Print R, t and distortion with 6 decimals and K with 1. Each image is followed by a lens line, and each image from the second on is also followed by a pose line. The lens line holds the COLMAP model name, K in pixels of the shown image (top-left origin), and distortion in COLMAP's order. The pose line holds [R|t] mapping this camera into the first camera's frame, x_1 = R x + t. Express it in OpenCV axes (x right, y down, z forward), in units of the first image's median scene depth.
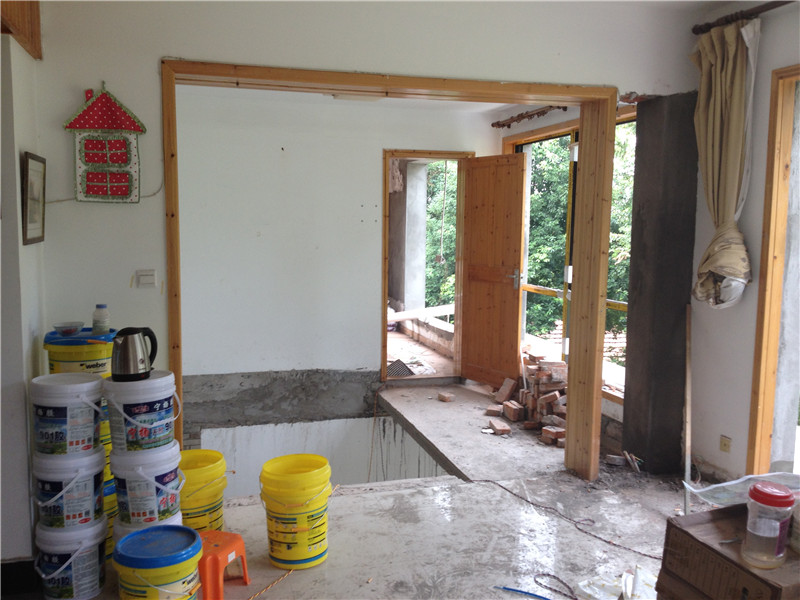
lens RADIAL K [[755.9, 0, 400.0], [0, 755.9, 300.0], [0, 0, 1]] dist [0.161953, -0.361035]
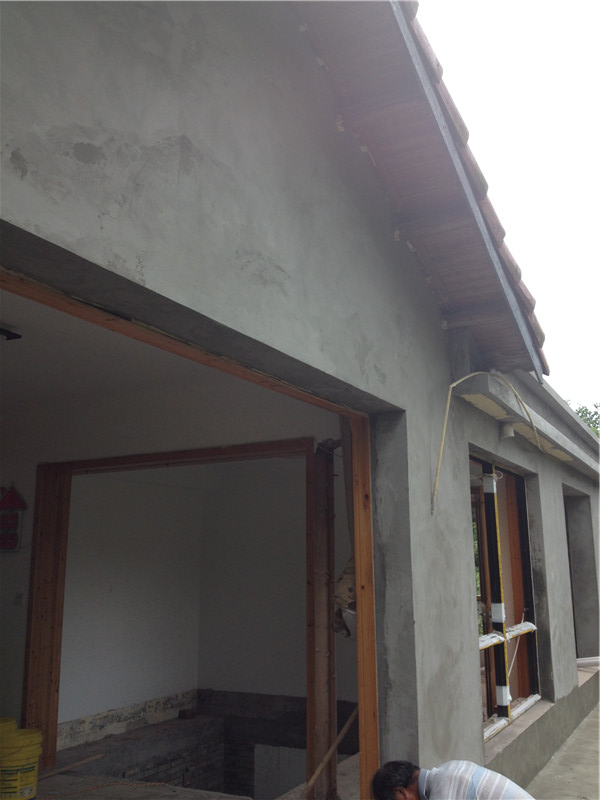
lens RADIAL K [[755.9, 0, 300.0], [0, 755.9, 400.0], [0, 0, 1]] dist [0.161953, -0.361035]
pose [[0.713945, -0.163136, -0.680932, 1.059802], [-0.056013, 0.956058, -0.287778, 0.001820], [0.697957, 0.243599, 0.673435, 0.196199]]
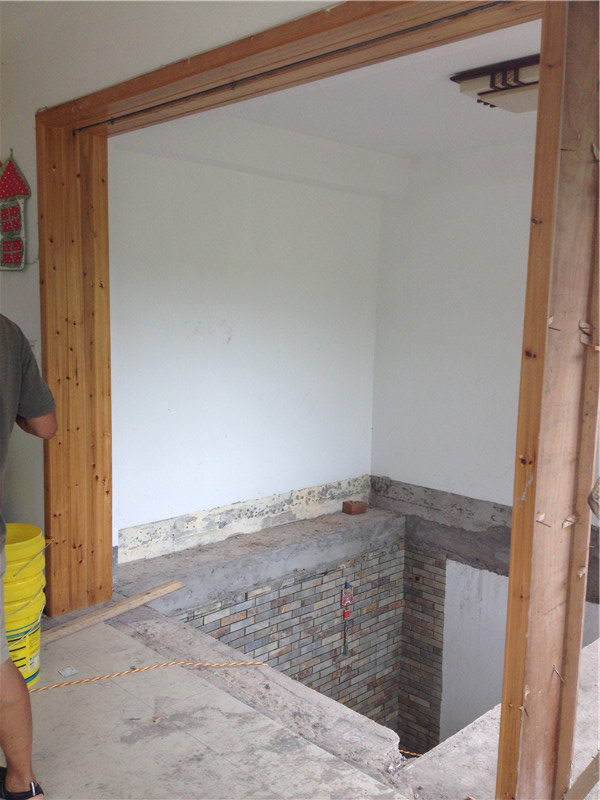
lens RADIAL K [[755.9, 0, 300.0], [0, 755.9, 400.0], [0, 0, 1]] dist [0.161953, -0.361035]
pose [[0.470695, 0.103347, -0.876222, 0.573037], [-0.106960, 0.992475, 0.059601, -0.050260], [0.875789, 0.065667, 0.478207, 0.716451]]
